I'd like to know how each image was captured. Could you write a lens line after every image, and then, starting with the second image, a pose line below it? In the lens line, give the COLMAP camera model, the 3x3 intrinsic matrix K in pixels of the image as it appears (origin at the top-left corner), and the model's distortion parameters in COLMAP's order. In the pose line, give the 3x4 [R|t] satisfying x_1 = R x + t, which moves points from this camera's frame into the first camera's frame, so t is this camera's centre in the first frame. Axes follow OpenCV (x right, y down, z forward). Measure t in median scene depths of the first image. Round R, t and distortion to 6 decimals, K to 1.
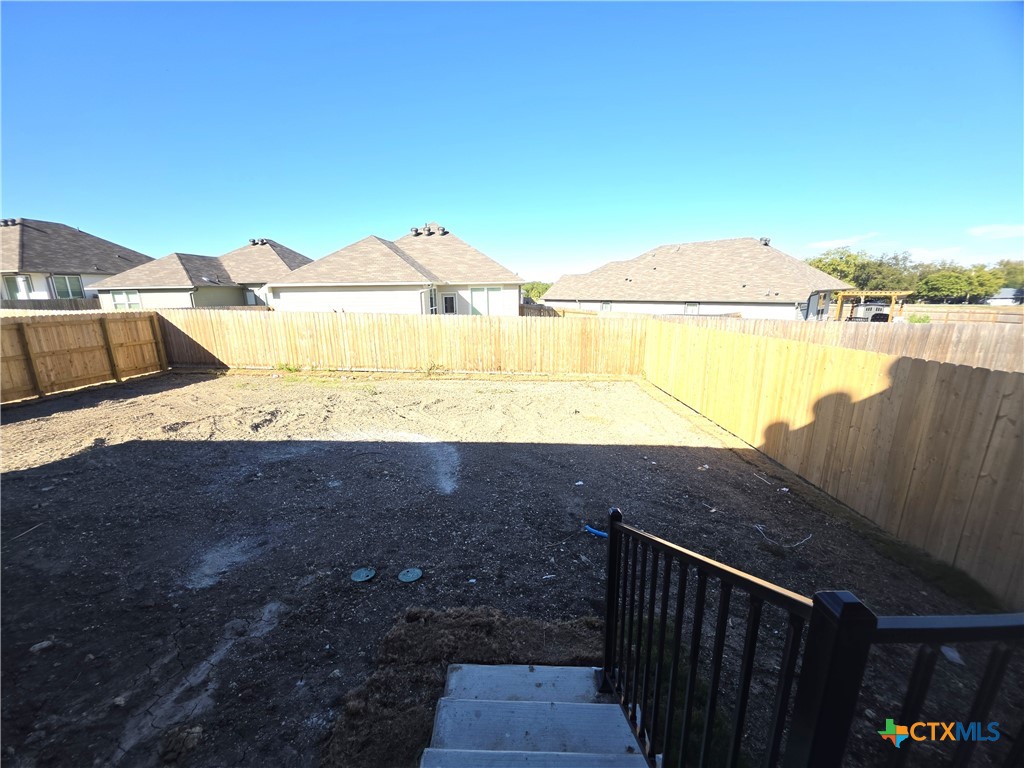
lens RADIAL K [[410.8, 0, 510.2], [0, 410.8, 387.6], [0, 0, 1]] dist [0.014139, -0.010378]
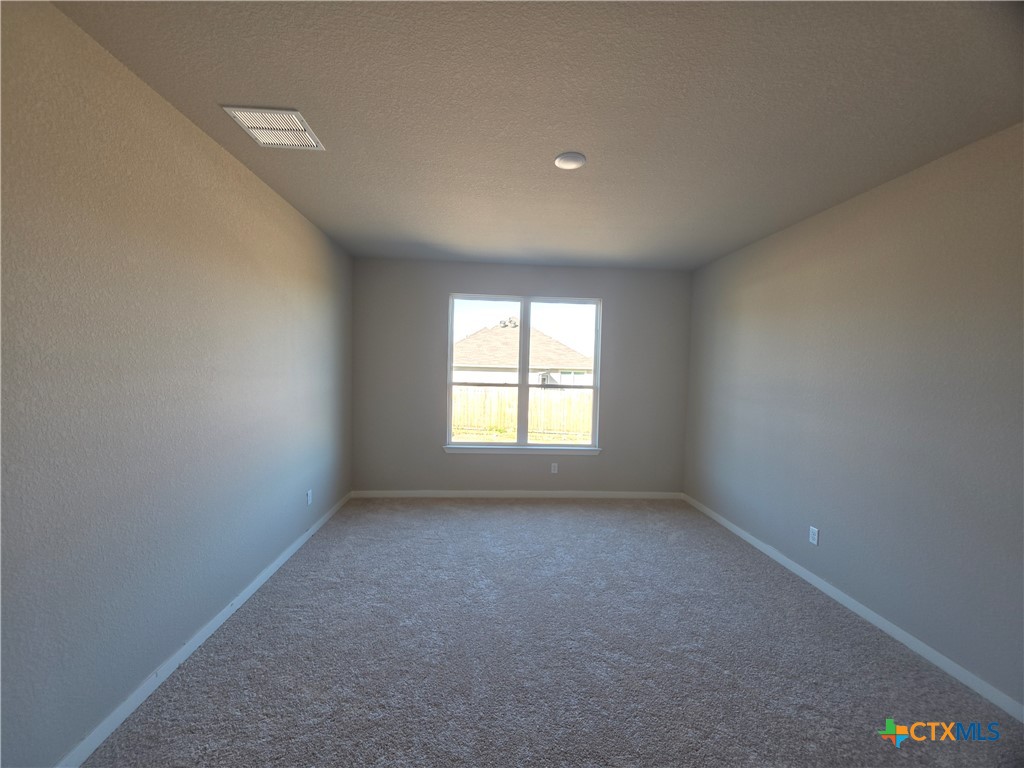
lens RADIAL K [[410.8, 0, 510.2], [0, 410.8, 387.6], [0, 0, 1]] dist [0.014139, -0.010378]
pose [[0.995328, 0.036696, 0.089306, -0.815026], [-0.019359, 0.982025, -0.187756, 0.089895], [-0.094590, 0.185150, 0.978147, -0.414020]]
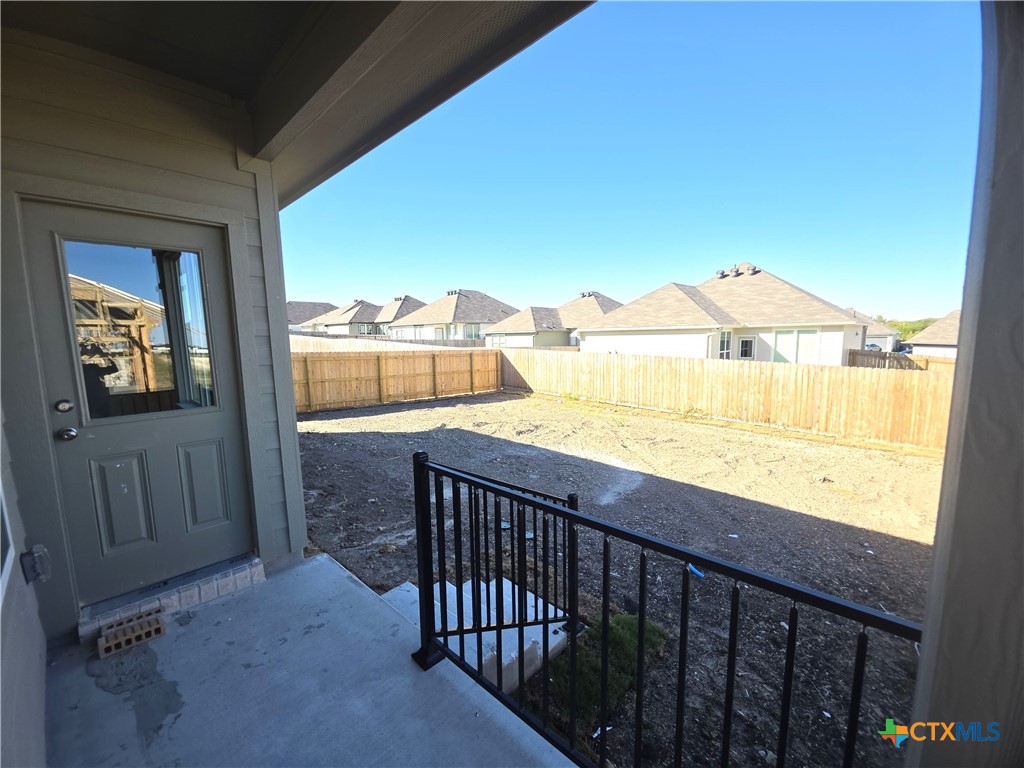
lens RADIAL K [[410.8, 0, 510.2], [0, 410.8, 387.6], [0, 0, 1]] dist [0.014139, -0.010378]
pose [[0.739628, 0.085364, -0.667580, 0.196678], [-0.149722, 0.987937, -0.039552, 0.002328], [0.656151, 0.129205, 0.743487, -0.056026]]
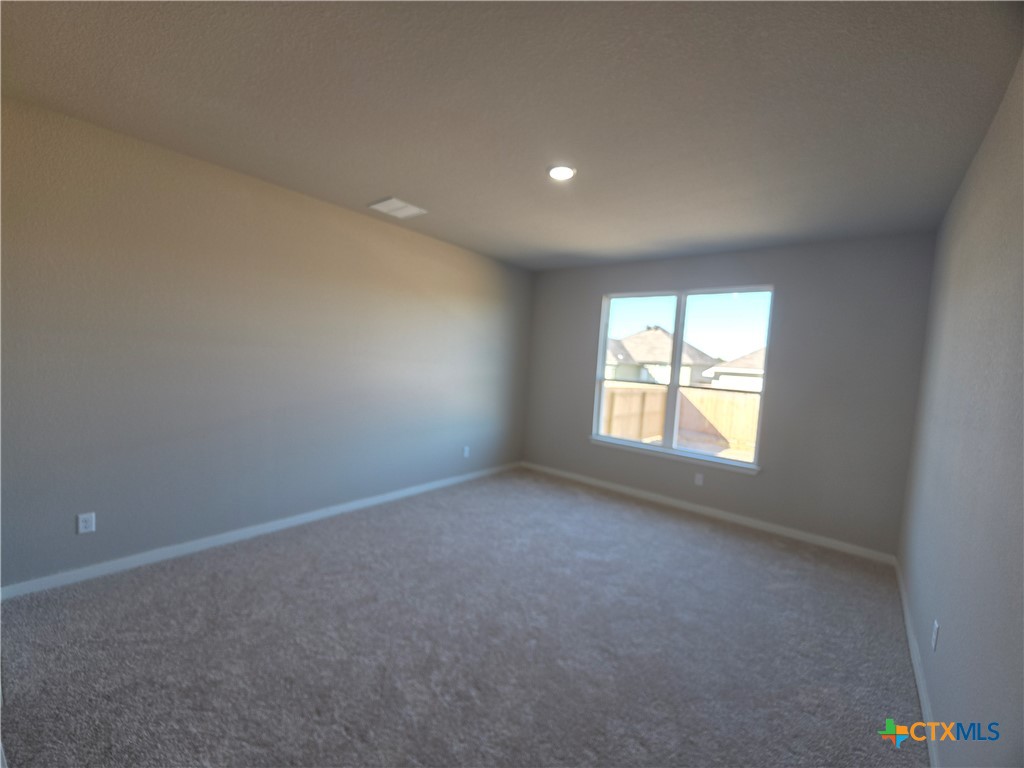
lens RADIAL K [[418.3, 0, 512.0], [0, 418.3, 384.0], [0, 0, 1]] dist [0.009872, -0.011220]
pose [[0.785012, 0.099853, -0.611380, -0.610972], [-0.215114, 0.969450, -0.117872, 0.087908], [0.580932, 0.224047, 0.782509, -0.408683]]
